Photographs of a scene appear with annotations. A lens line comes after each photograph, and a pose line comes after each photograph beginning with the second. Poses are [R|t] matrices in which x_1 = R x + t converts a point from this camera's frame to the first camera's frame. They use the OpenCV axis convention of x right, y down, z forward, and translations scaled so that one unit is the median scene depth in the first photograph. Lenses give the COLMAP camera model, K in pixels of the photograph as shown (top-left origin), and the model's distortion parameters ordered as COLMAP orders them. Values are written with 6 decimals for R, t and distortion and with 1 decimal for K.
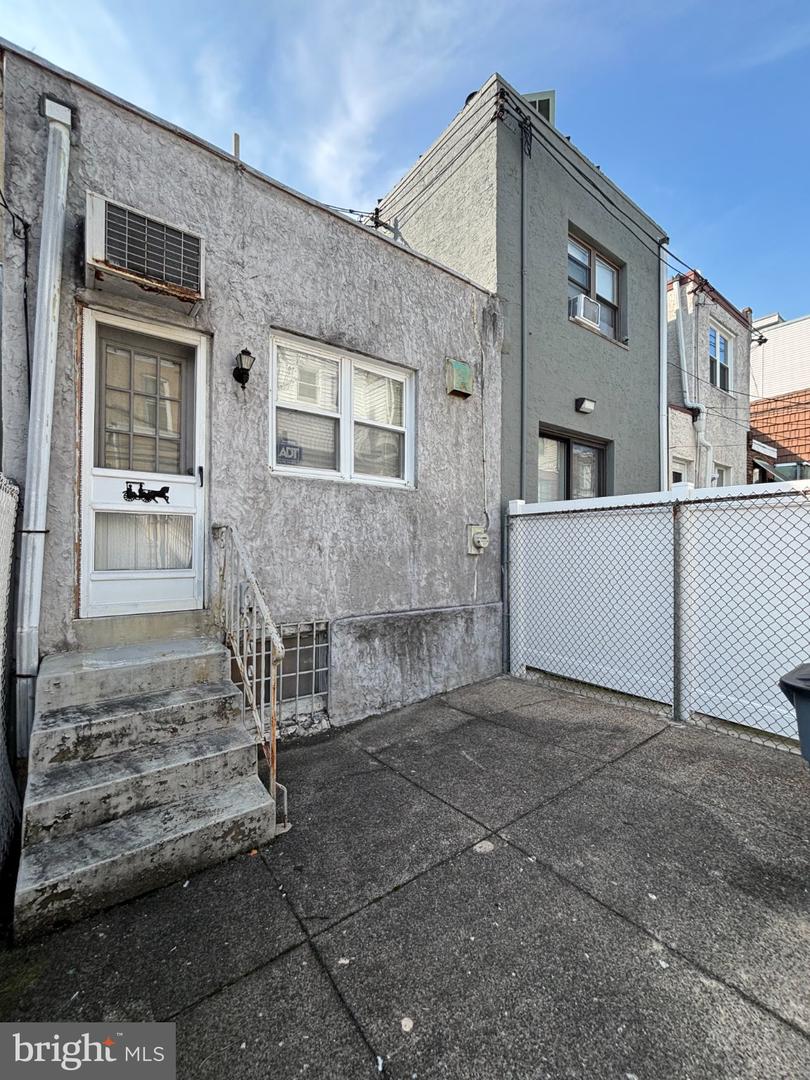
lens RADIAL K [[437.1, 0, 406.3], [0, 437.1, 541.9], [0, 0, 1]] dist [0.003208, 0.000086]
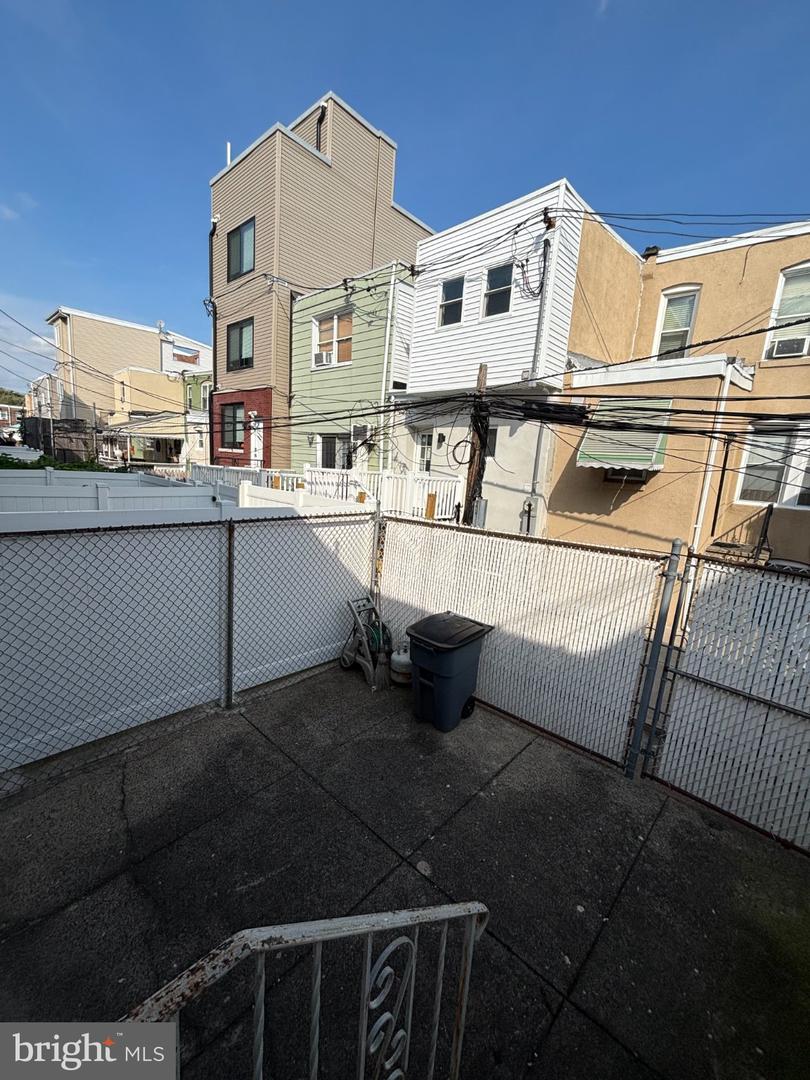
lens RADIAL K [[437.1, 0, 405.5], [0, 437.1, 543.7], [0, 0, 1]] dist [0.003208, 0.000086]
pose [[-0.175071, -0.188495, 0.966344, -0.519993], [-0.072959, 0.981287, 0.178192, -0.266993], [-0.981849, -0.039307, -0.185547, 0.807113]]
